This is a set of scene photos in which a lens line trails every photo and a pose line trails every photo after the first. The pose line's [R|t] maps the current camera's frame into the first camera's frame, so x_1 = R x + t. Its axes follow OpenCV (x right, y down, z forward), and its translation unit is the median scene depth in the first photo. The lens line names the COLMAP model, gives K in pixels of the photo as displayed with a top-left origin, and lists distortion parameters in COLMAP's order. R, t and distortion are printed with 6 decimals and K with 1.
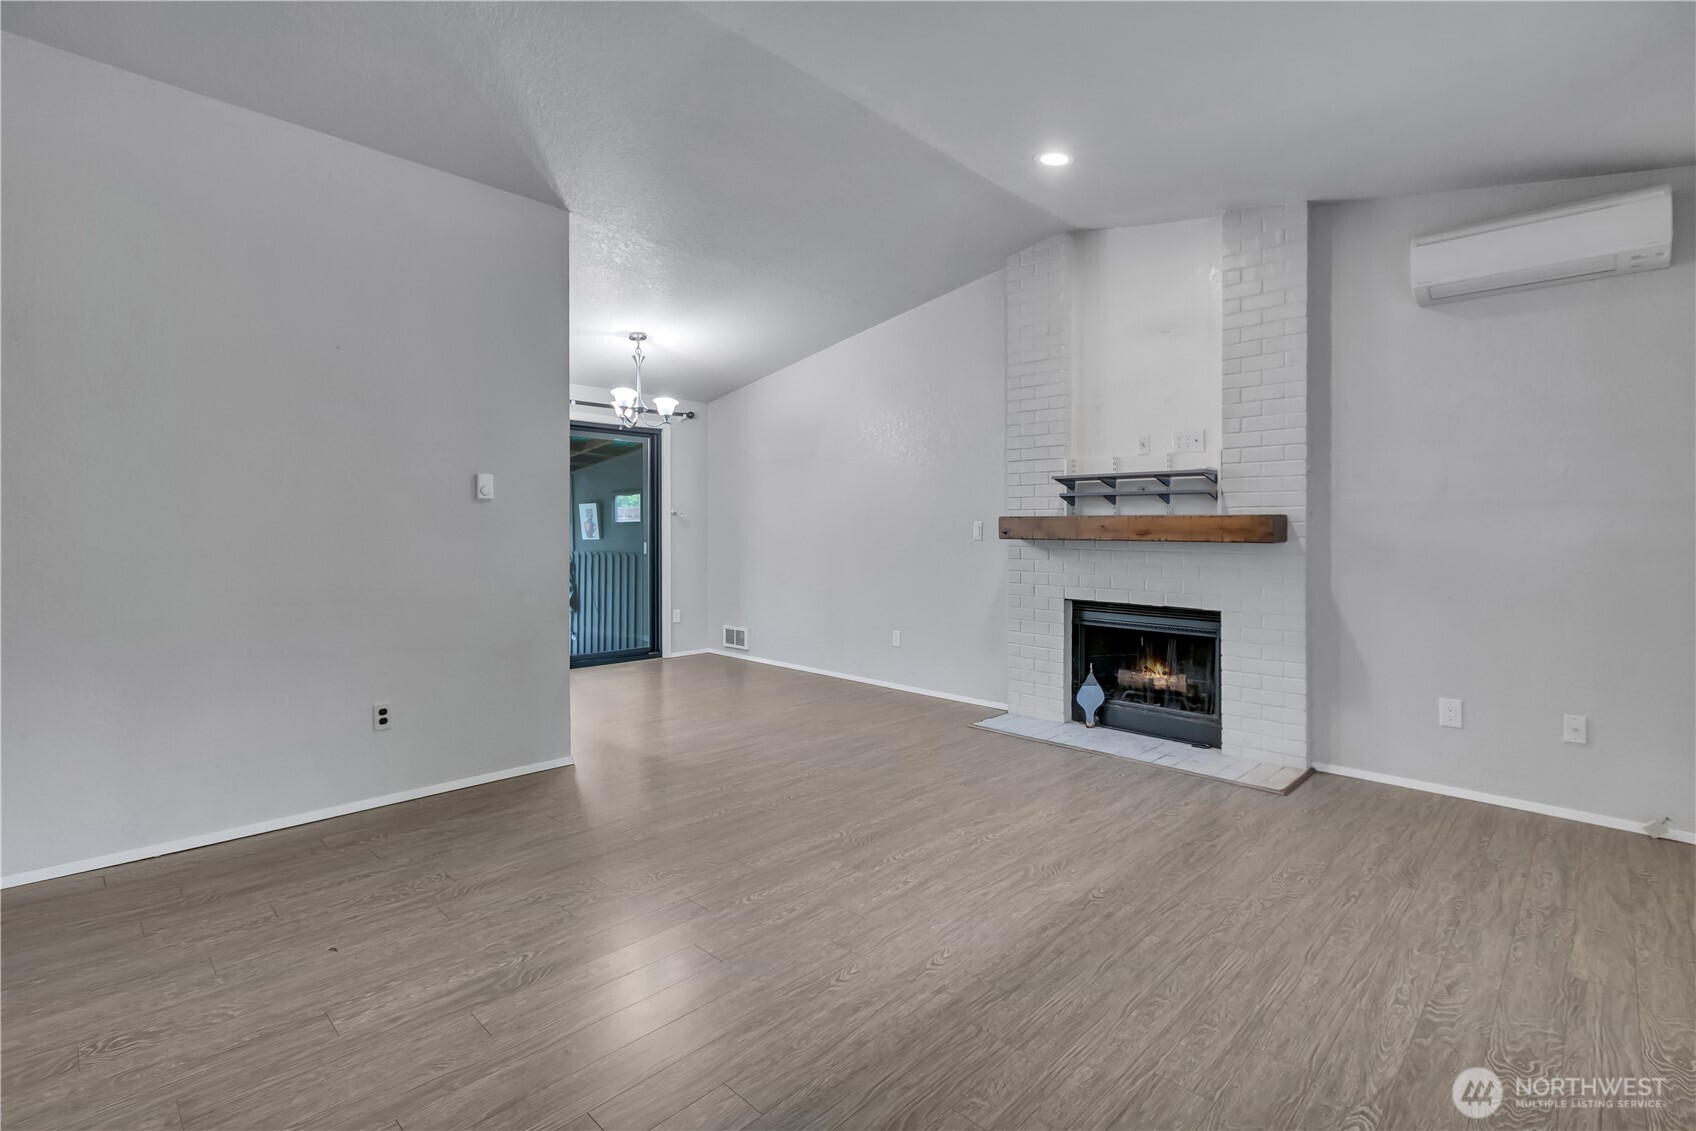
lens RADIAL K [[788.2, 0, 859.1], [0, 788.2, 539.0], [0, 0, 1]] dist [-0.001746, -0.000320]
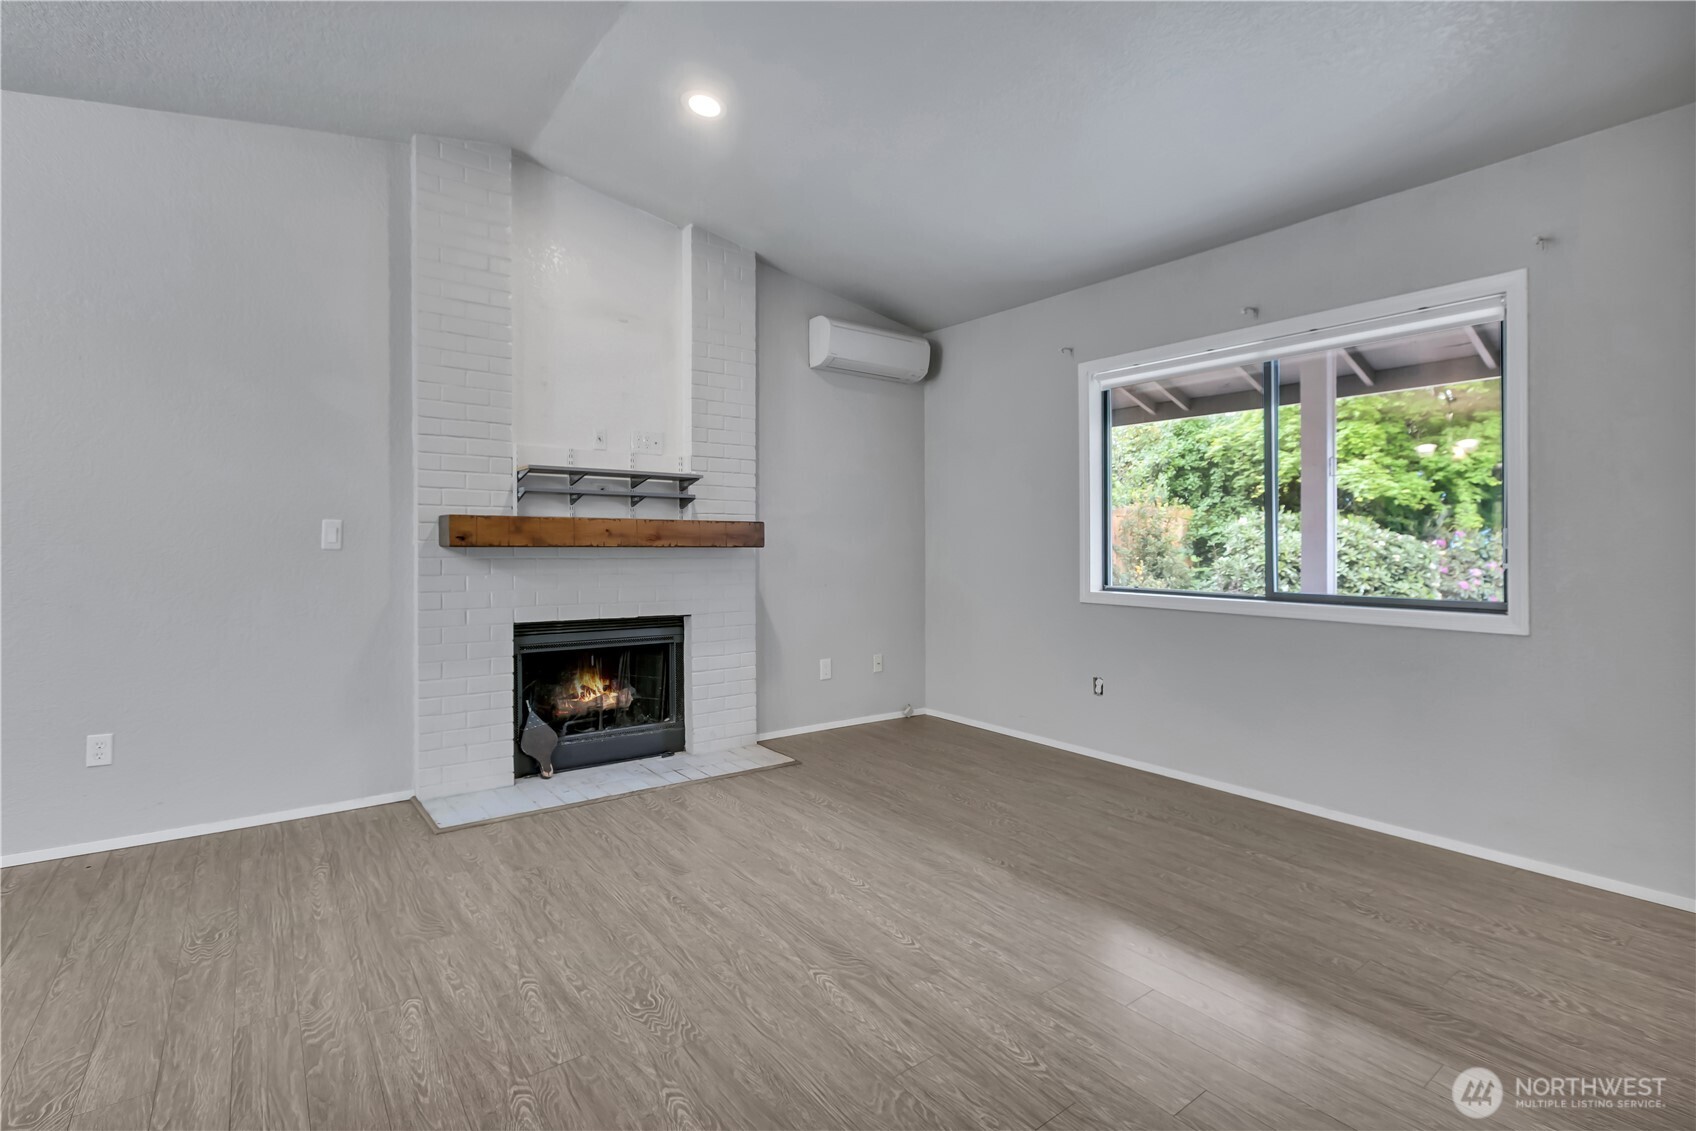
lens RADIAL K [[788.2, 0, 859.1], [0, 788.2, 539.0], [0, 0, 1]] dist [-0.001746, -0.000320]
pose [[0.154393, -0.003350, 0.988004, -0.550265], [0.004537, 0.999986, 0.002682, -0.009060], [-0.987999, 0.004068, 0.154406, 0.669586]]
